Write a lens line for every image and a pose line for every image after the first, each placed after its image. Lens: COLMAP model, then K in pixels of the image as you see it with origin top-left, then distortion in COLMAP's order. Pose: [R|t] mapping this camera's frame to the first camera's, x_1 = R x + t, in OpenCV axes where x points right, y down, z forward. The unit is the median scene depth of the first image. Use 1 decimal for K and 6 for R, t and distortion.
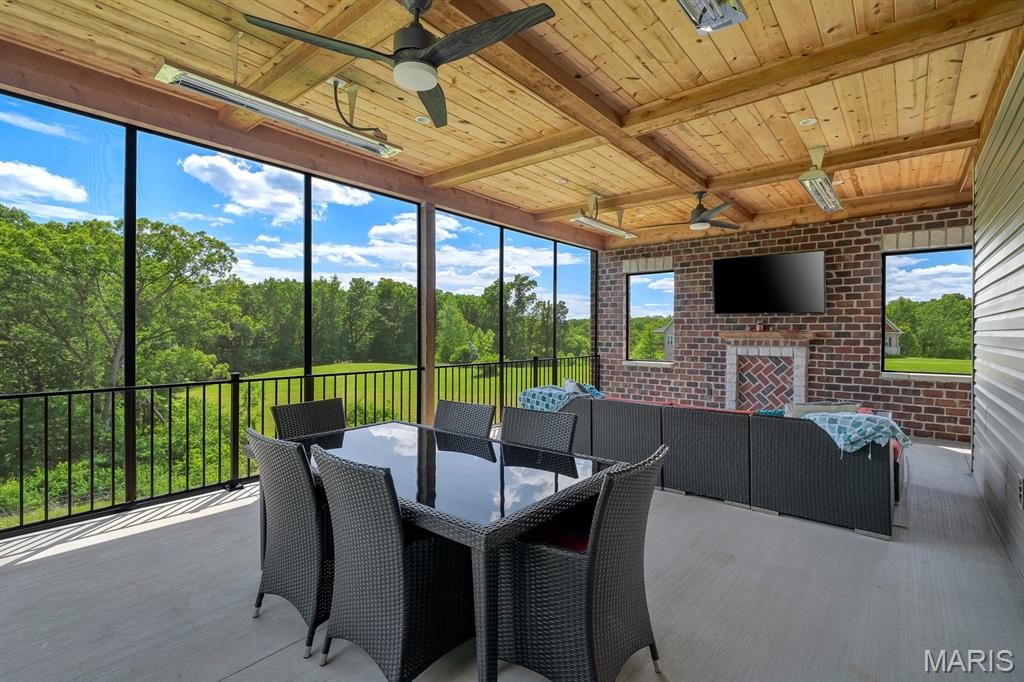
lens RADIAL K [[468.6, 0, 510.3], [0, 468.6, 337.5], [0, 0, 1]] dist [-0.004316, -0.000100]
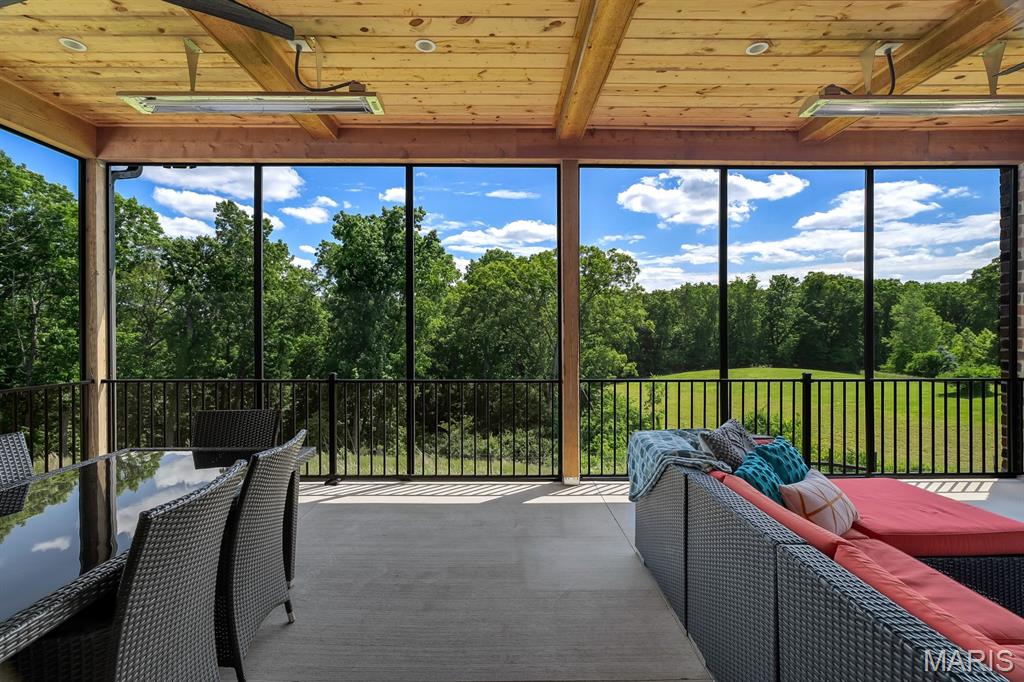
lens RADIAL K [[463.9, 0, 511.5], [0, 463.9, 335.6], [0, 0, 1]] dist [-0.002592, 0.000769]
pose [[0.659532, -0.005860, -0.751654, 0.225231], [-0.001149, 0.999961, -0.008805, -0.001978], [0.751676, 0.006671, 0.659499, 0.316441]]
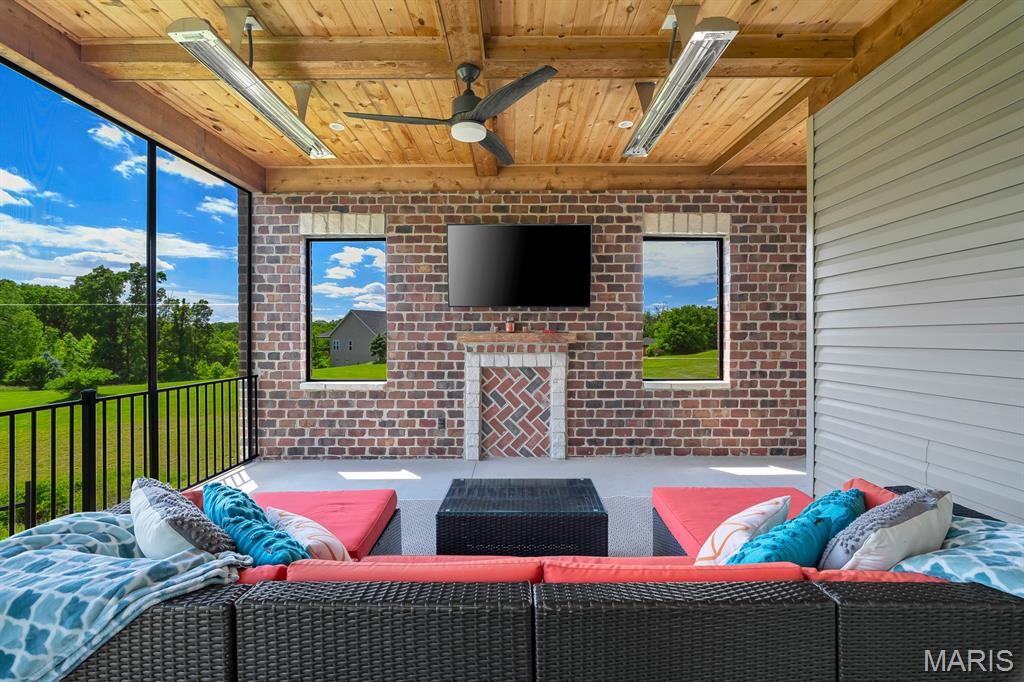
lens RADIAL K [[468.6, 0, 510.3], [0, 468.6, 337.5], [0, 0, 1]] dist [-0.004316, -0.000100]
pose [[0.771627, -0.006226, 0.636045, 0.073861], [0.012377, 0.999910, -0.005228, -0.001568], [-0.635955, 0.011907, 0.771634, 0.404944]]
